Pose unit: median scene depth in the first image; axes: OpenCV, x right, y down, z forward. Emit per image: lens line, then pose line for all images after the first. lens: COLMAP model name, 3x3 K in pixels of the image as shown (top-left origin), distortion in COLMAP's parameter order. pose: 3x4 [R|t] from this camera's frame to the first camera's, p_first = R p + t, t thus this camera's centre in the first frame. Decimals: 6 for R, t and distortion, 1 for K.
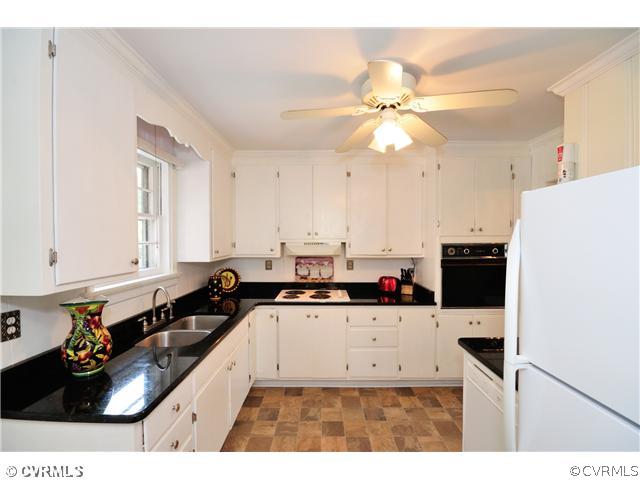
lens RADIAL K [[284.0, 0, 320.4], [0, 284.0, 246.0], [0, 0, 1]] dist [0.000676, -0.000197]
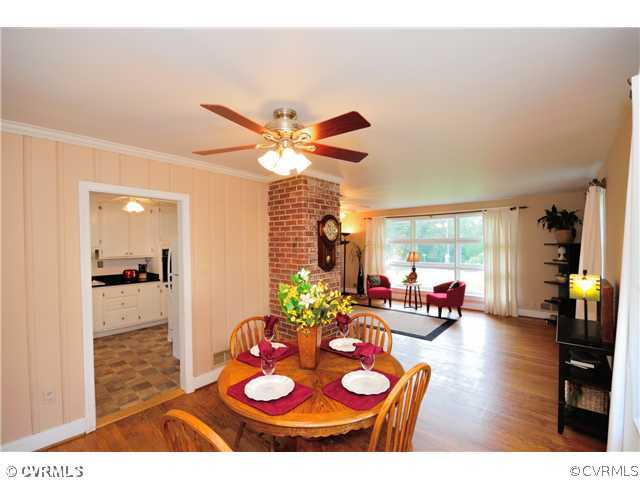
lens RADIAL K [[284.0, 0, 320.4], [0, 284.0, 246.0], [0, 0, 1]] dist [0.000676, -0.000197]
pose [[0.651342, -0.018240, 0.758565, -0.300315], [0.026715, 0.999642, 0.001098, -0.002843], [-0.758314, 0.019550, 0.651596, -0.952376]]
